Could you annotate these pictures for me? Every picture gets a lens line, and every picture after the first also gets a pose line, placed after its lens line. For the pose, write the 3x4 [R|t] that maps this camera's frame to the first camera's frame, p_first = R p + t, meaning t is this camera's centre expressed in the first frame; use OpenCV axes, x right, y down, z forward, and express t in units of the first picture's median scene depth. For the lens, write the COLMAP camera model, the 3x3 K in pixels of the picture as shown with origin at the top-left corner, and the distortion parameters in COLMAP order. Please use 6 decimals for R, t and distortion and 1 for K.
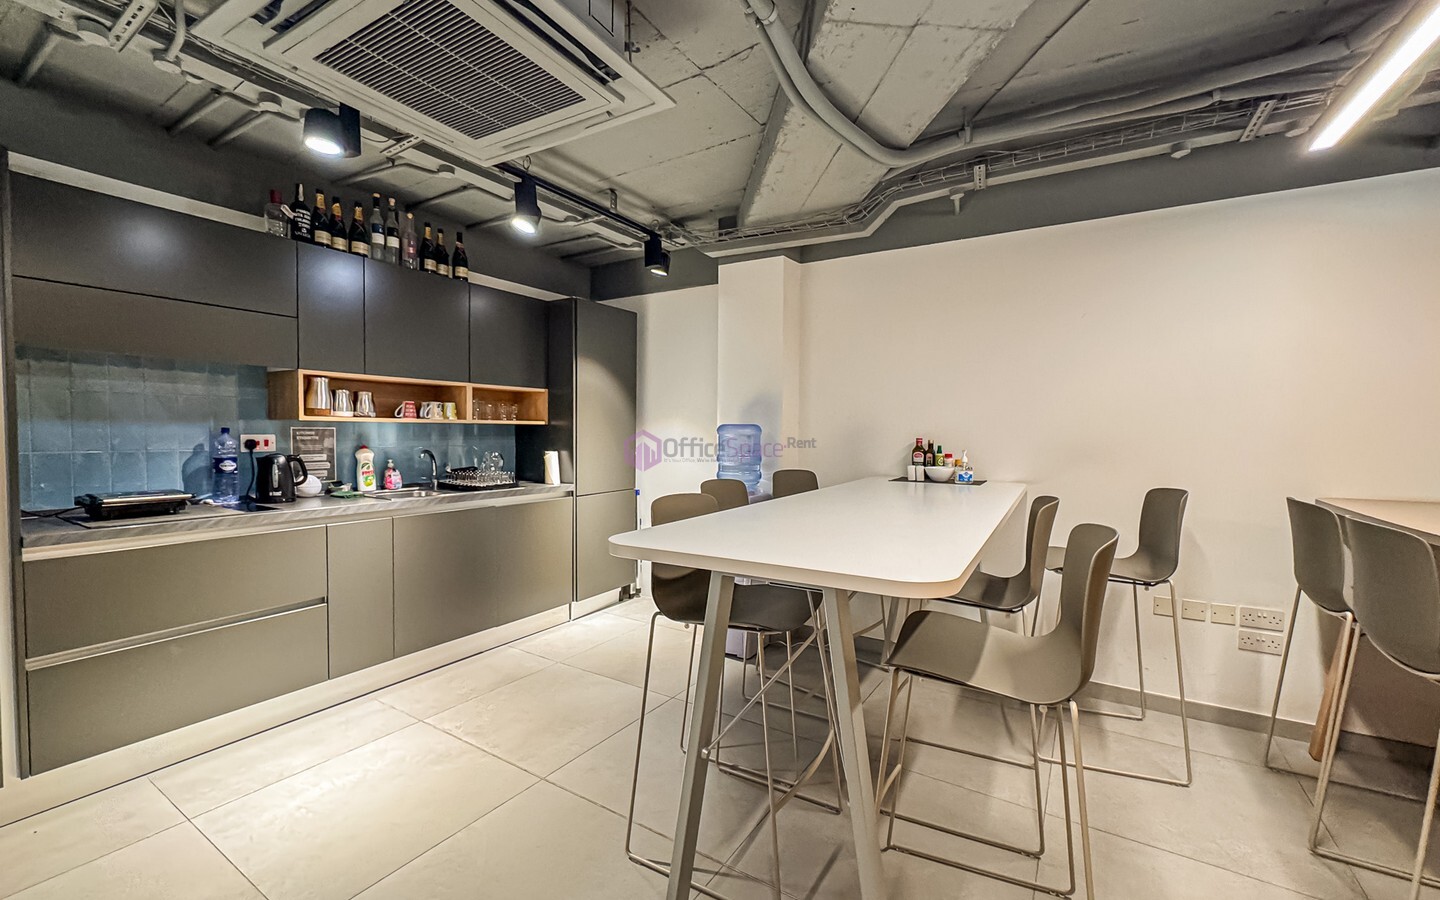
lens RADIAL K [[573.9, 0, 729.2], [0, 573.9, 452.9], [0, 0, 1]] dist [-0.002923, 0.000074]
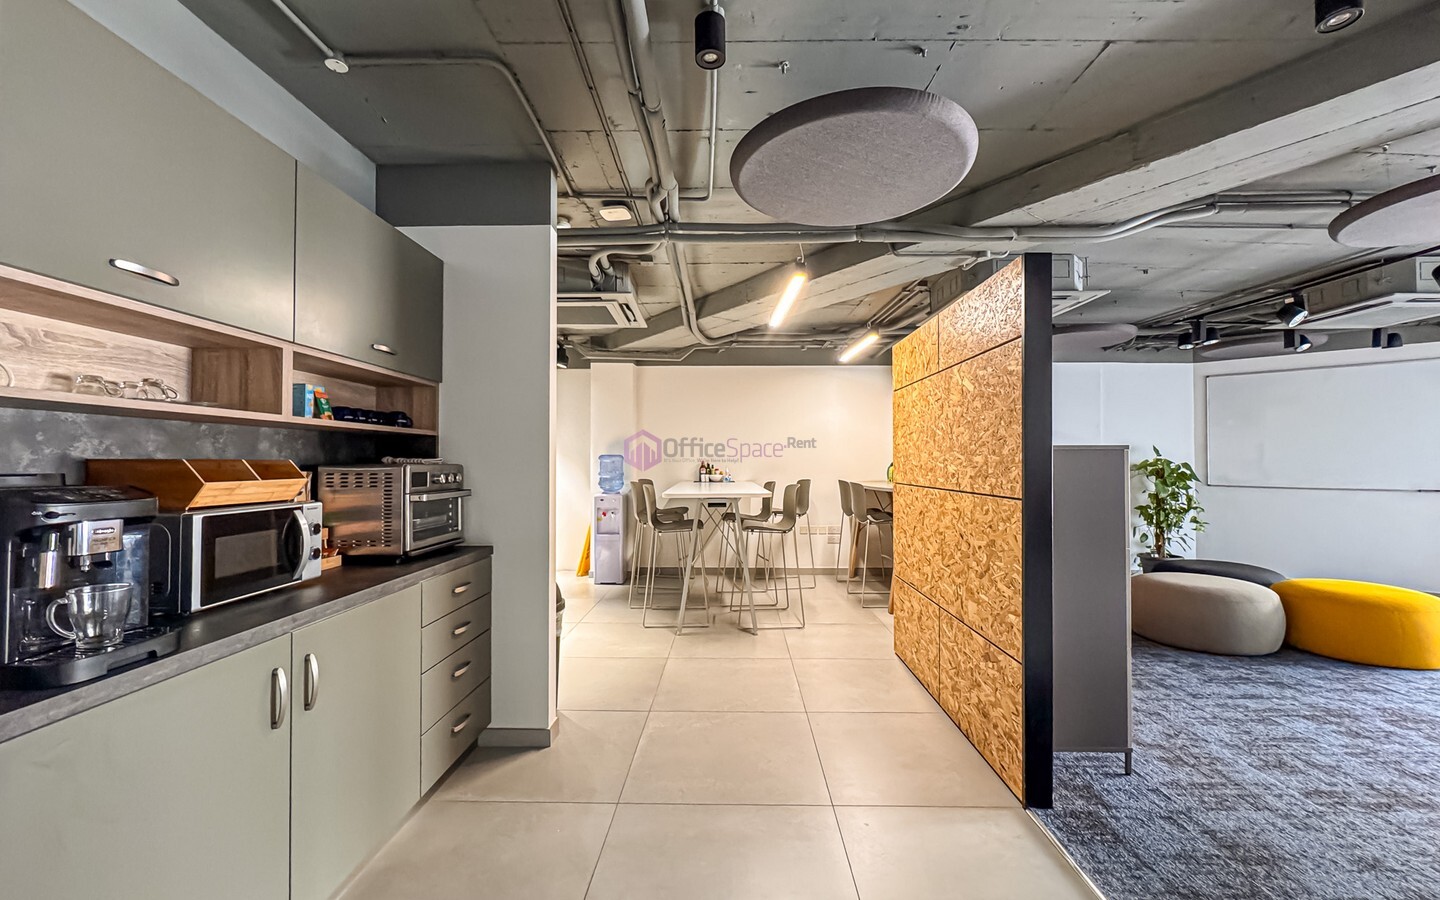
lens RADIAL K [[573.9, 0, 718.8], [0, 573.9, 453.5], [0, 0, 1]] dist [-0.002923, 0.000074]
pose [[0.860185, -0.000914, 0.509981, -0.694958], [0.028597, 0.998511, -0.046446, 0.045145], [-0.509179, 0.054536, 0.858931, -0.810901]]
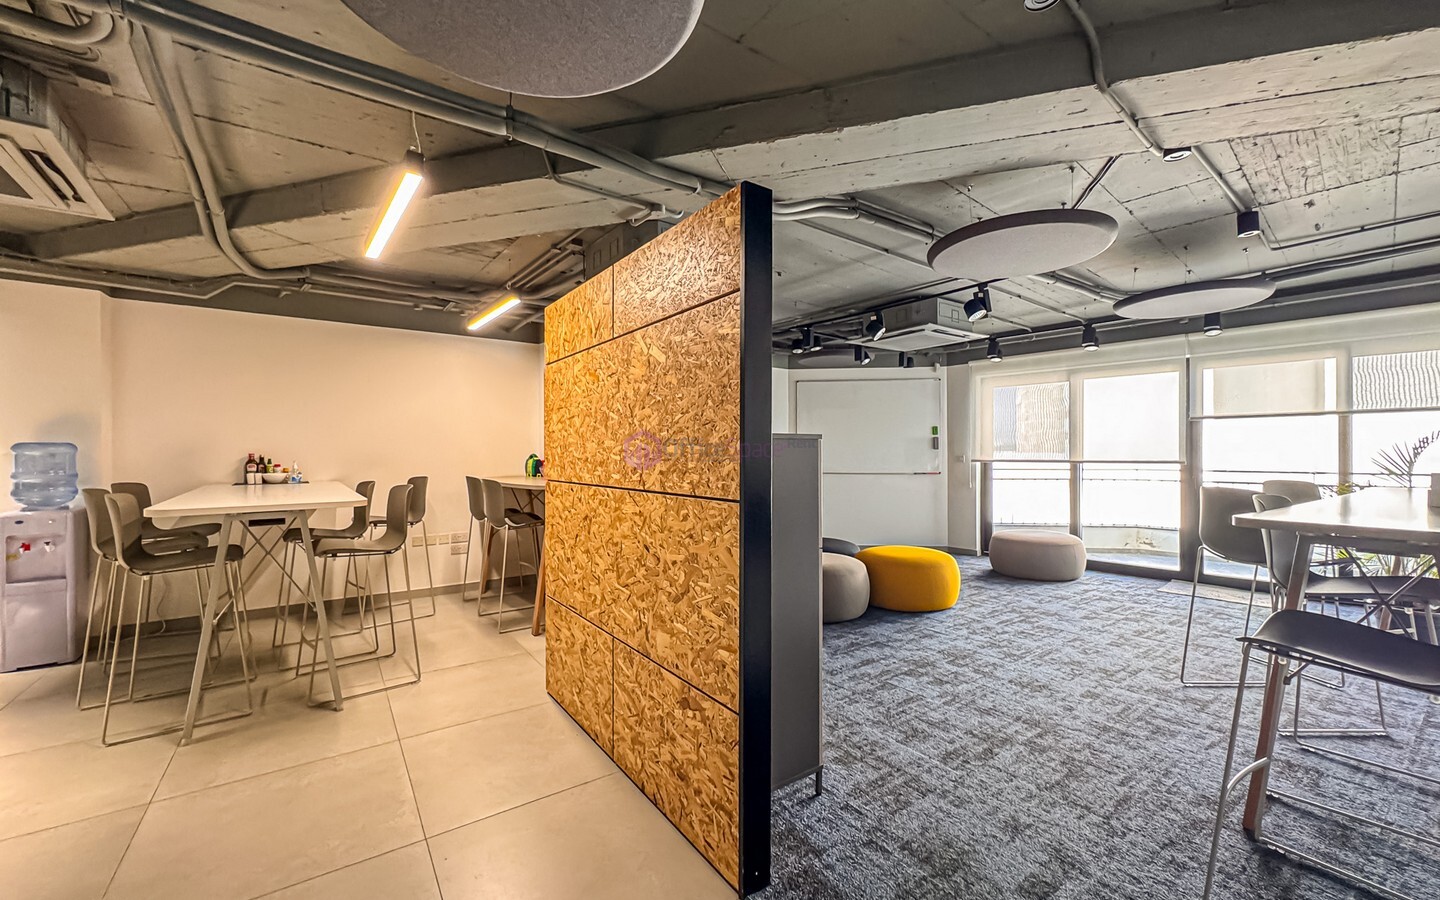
lens RADIAL K [[573.9, 0, 723.7], [0, 573.9, 452.7], [0, 0, 1]] dist [-0.002923, 0.000074]
pose [[0.385385, -0.008129, 0.922720, -0.527491], [0.044501, 0.998961, -0.009786, 0.038102], [-0.921682, 0.044834, 0.385346, -0.596286]]
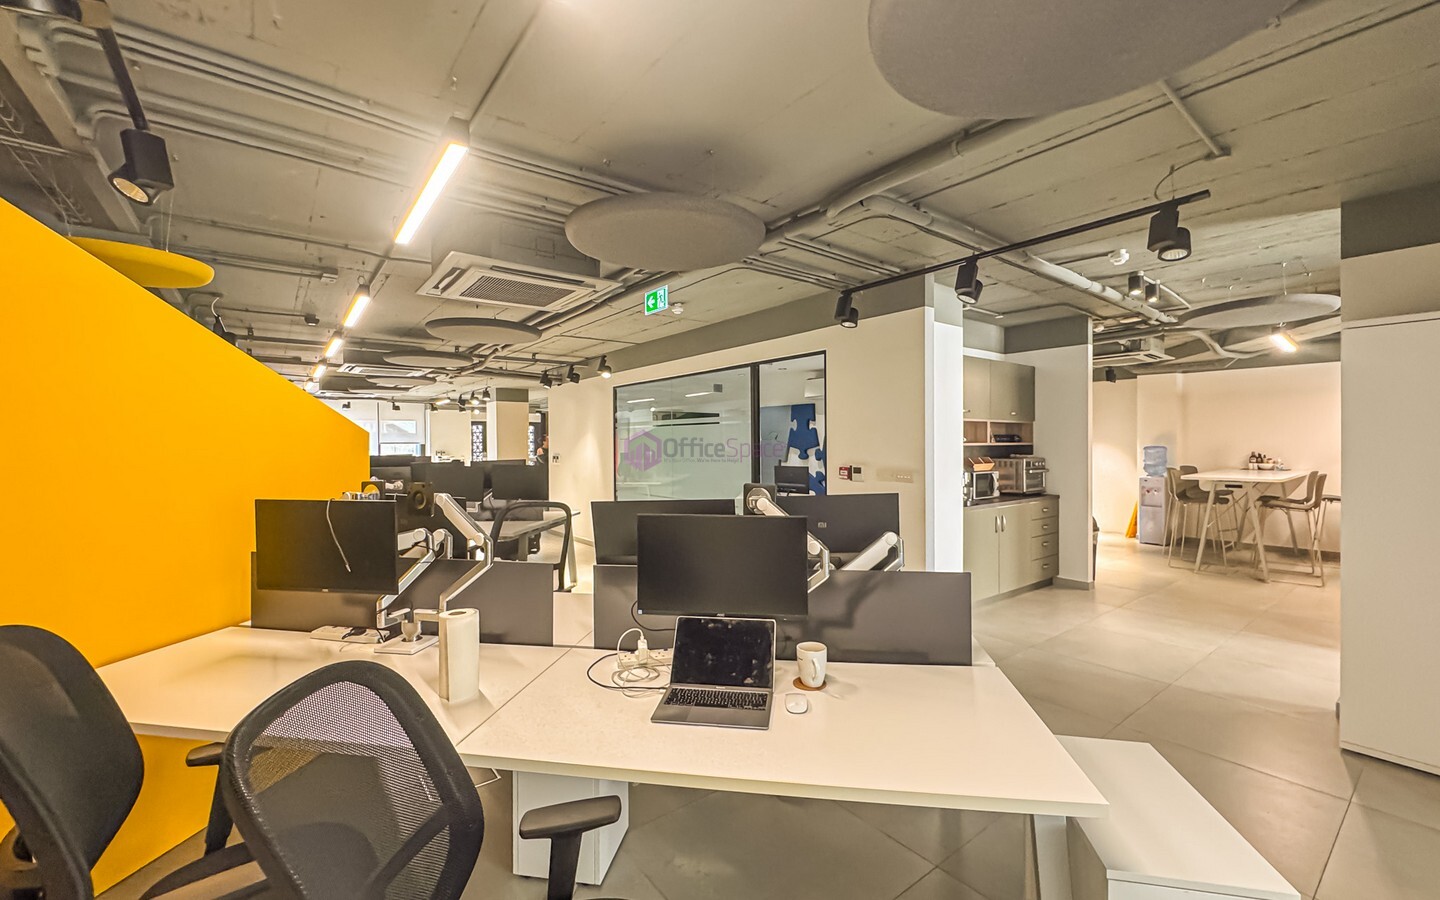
lens RADIAL K [[573.9, 0, 723.3], [0, 573.9, 453.9], [0, 0, 1]] dist [-0.002923, 0.000074]
pose [[0.934976, -0.007491, -0.354633, -0.914528], [-0.001315, 0.999697, -0.024585, 0.046198], [0.354710, 0.023453, 0.934682, -2.063280]]
